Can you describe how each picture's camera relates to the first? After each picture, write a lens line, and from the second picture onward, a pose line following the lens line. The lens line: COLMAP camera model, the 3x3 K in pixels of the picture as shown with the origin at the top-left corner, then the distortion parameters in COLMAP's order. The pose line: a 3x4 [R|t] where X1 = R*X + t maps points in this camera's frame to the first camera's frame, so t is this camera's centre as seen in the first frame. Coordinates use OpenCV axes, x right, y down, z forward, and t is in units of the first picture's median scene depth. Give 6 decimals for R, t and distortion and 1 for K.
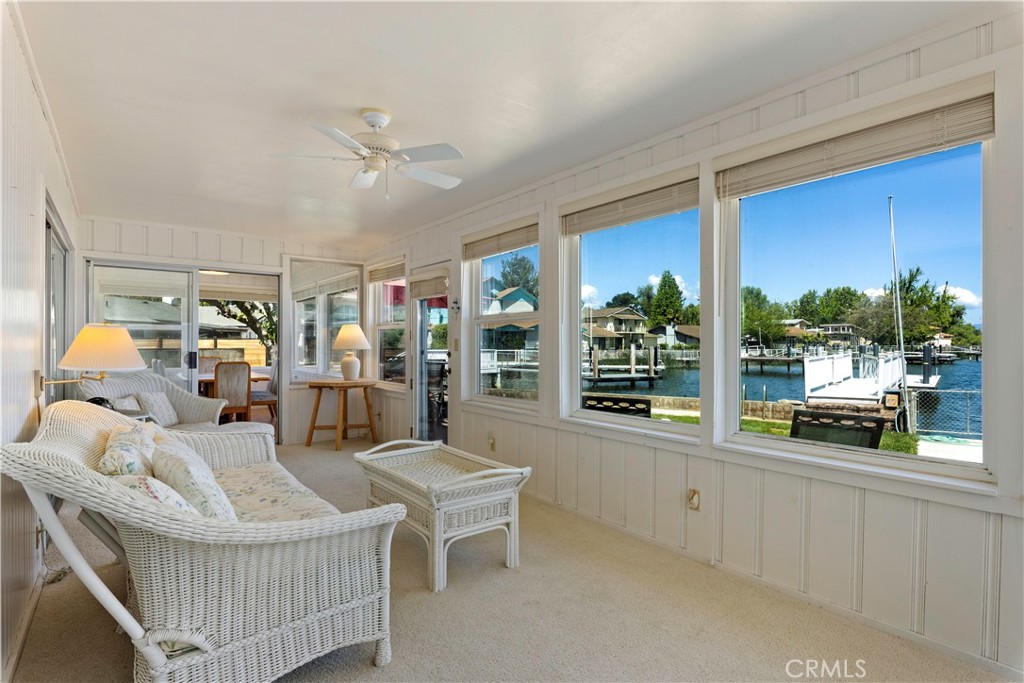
lens RADIAL K [[547.4, 0, 512.0], [0, 547.4, 341.5], [0, 0, 1]] dist [0.004361, -0.000029]
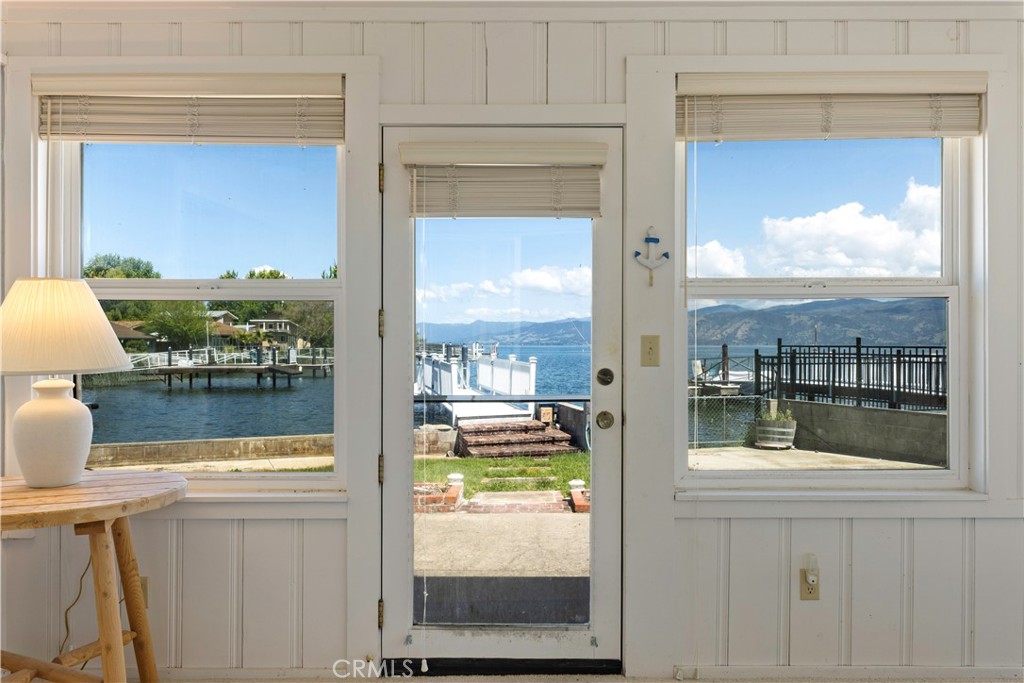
lens RADIAL K [[777.2, 0, 564.8], [0, 777.2, 313.6], [0, 0, 1]] dist [-0.024676, -0.002783]
pose [[0.549895, 0.032214, 0.834612, -0.070175], [-0.000919, 0.999279, -0.037964, 0.000275], [-0.835233, 0.020110, 0.549528, 0.087638]]
